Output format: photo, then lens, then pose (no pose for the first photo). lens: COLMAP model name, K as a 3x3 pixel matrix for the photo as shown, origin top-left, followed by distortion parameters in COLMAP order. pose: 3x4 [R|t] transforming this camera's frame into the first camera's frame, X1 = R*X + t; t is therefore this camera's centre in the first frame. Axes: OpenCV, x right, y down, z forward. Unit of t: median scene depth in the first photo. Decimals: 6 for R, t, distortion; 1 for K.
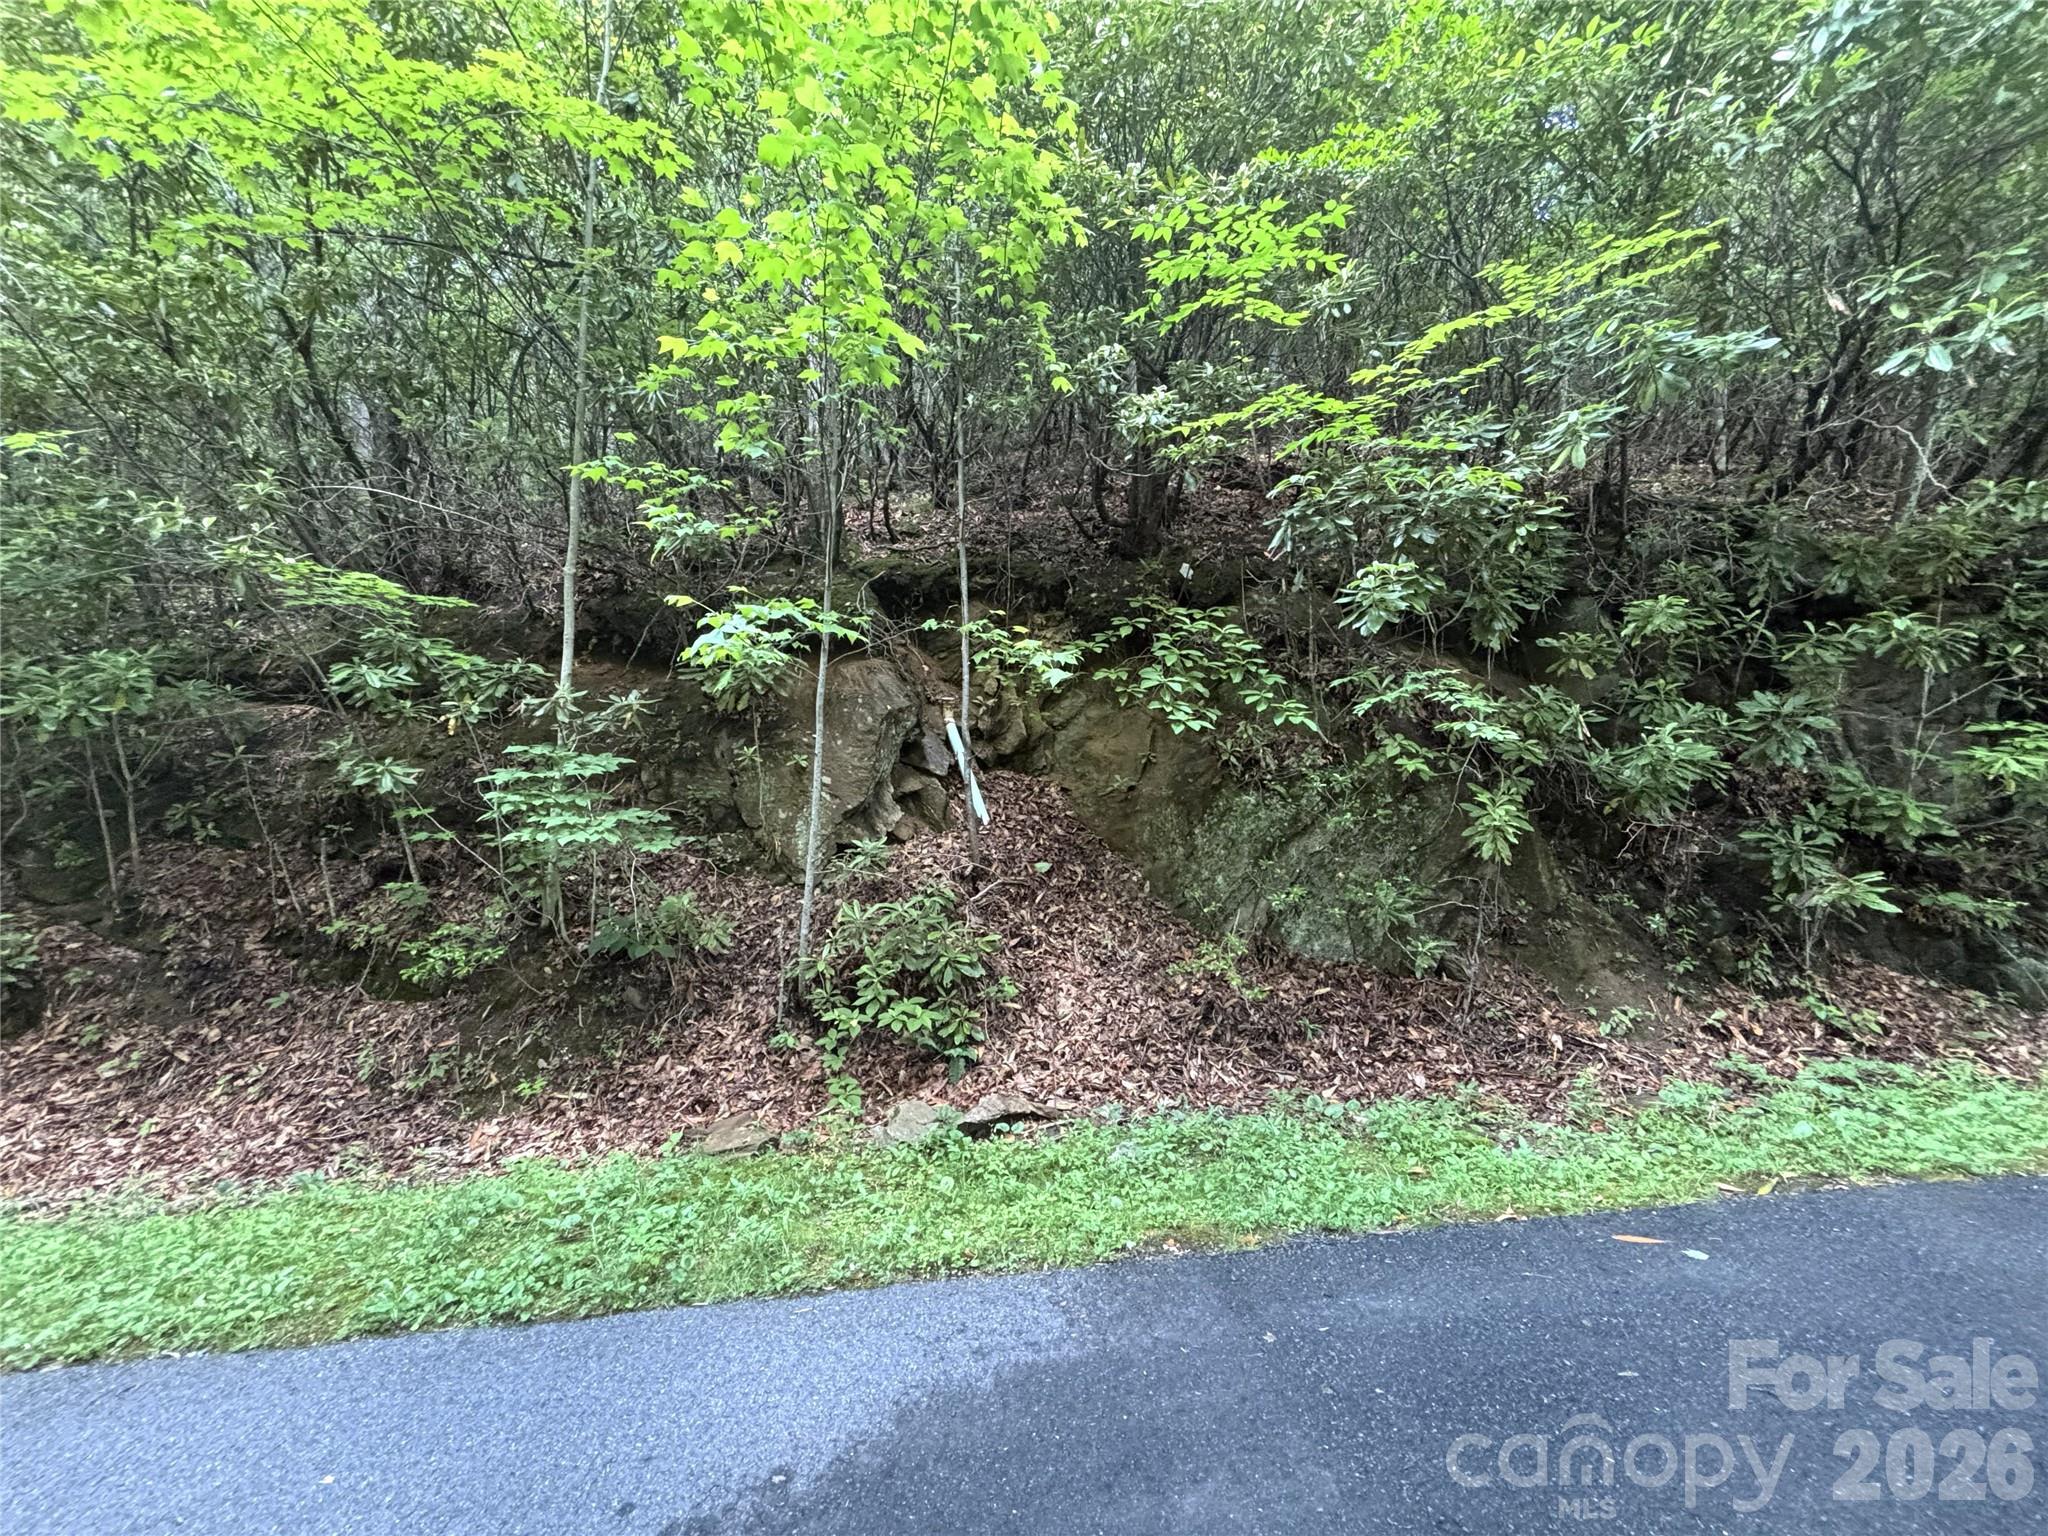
lens RADIAL K [[815.6, 0, 1026.1], [0, 815.6, 776.9], [0, 0, 1]] dist [-0.000835, -0.000631]
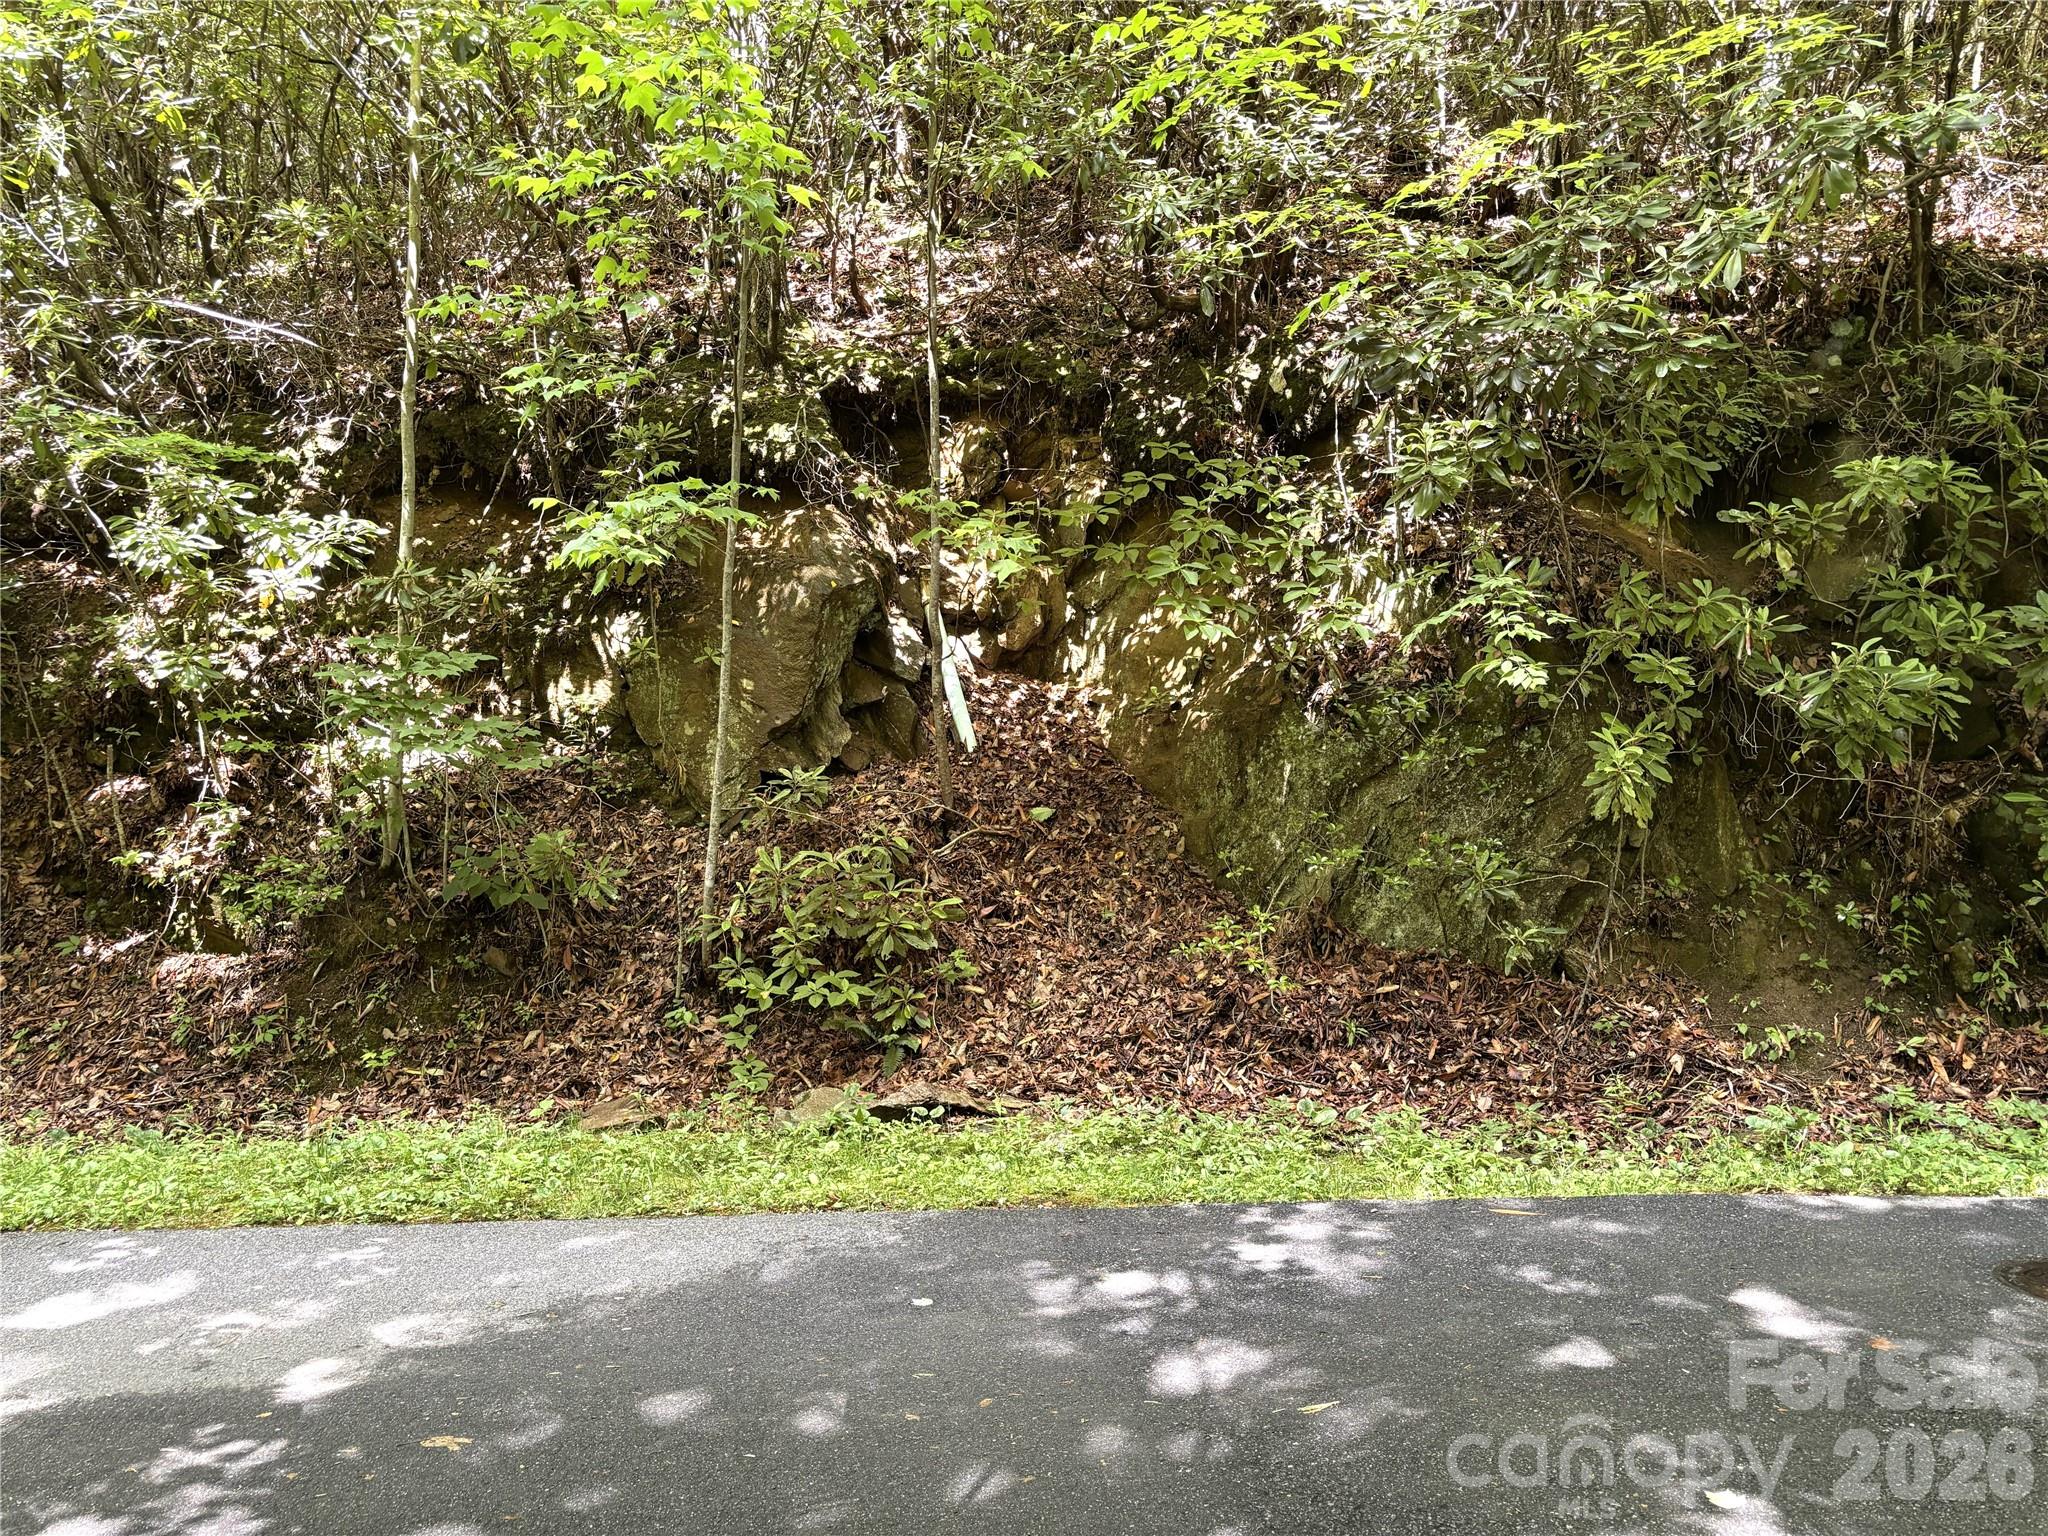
lens RADIAL K [[1542.5, 0, 1033.9], [0, 1542.5, 800.2], [0, 0, 1]] dist [0.053657, -0.058861]
pose [[0.993963, 0.031543, -0.105080, 0.194201], [-0.021860, 0.995513, 0.092061, -0.032369], [0.107513, -0.089208, 0.990193, -0.431487]]
